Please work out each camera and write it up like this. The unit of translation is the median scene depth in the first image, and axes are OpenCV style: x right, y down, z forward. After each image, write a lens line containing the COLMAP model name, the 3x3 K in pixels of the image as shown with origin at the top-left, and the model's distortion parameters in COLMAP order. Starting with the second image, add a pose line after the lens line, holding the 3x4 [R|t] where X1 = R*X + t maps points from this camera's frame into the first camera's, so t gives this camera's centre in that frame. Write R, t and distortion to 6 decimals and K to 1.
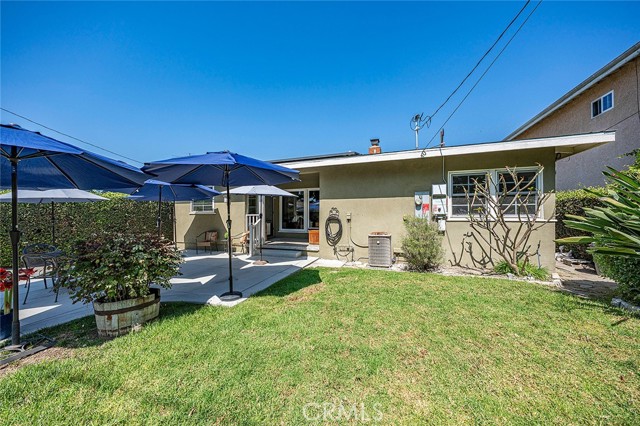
lens RADIAL K [[225.6, 0, 317.3], [0, 225.6, 213.4], [0, 0, 1]] dist [-0.008222, 0.000756]
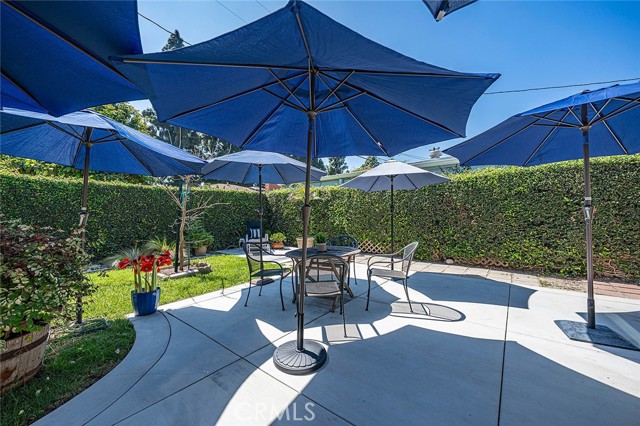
lens RADIAL K [[246.3, 0, 315.3], [0, 246.3, 214.2], [0, 0, 1]] dist [-0.000838, -0.000573]
pose [[-0.316021, 0.010157, -0.948698, -0.234751], [0.014427, 0.999879, 0.005900, 0.038305], [0.948643, -0.011822, -0.316129, 0.932609]]
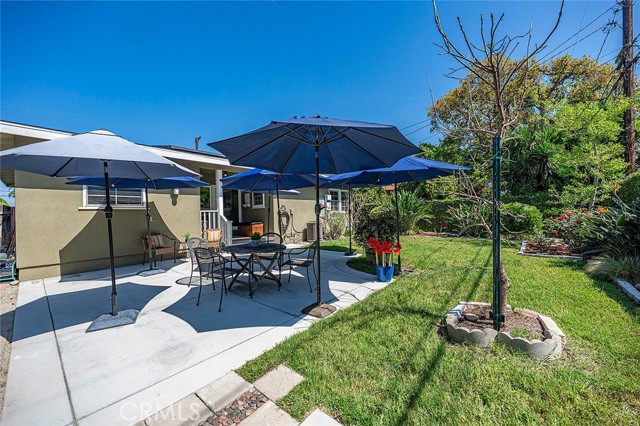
lens RADIAL K [[246.3, 0, 319.4], [0, 246.3, 210.1], [0, 0, 1]] dist [-0.000838, -0.000573]
pose [[0.348447, 0.012928, 0.937239, -1.406328], [0.019138, 0.999598, -0.020904, 0.042900], [-0.937133, 0.025221, 0.348059, 0.341624]]
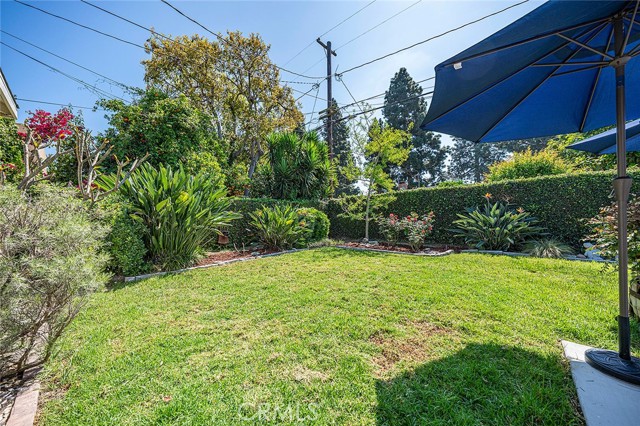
lens RADIAL K [[225.6, 0, 317.3], [0, 225.6, 213.9], [0, 0, 1]] dist [-0.008222, 0.000756]
pose [[-0.926038, 0.028671, 0.376340, -0.015914], [0.022649, 0.999535, -0.020417, 0.056940], [-0.376751, -0.010383, -0.926257, 0.991733]]
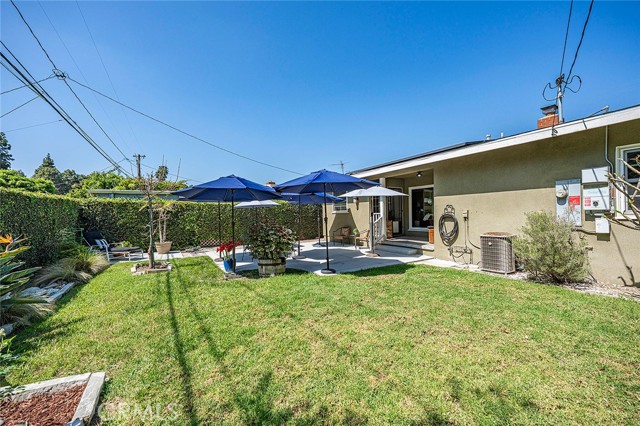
lens RADIAL K [[246.3, 0, 318.7], [0, 246.3, 212.6], [0, 0, 1]] dist [-0.000838, -0.000573]
pose [[0.776407, -0.013190, -0.630094, 0.343580], [0.015832, 0.999874, -0.001422, -0.000717], [0.630033, -0.008872, 0.776518, -0.149282]]
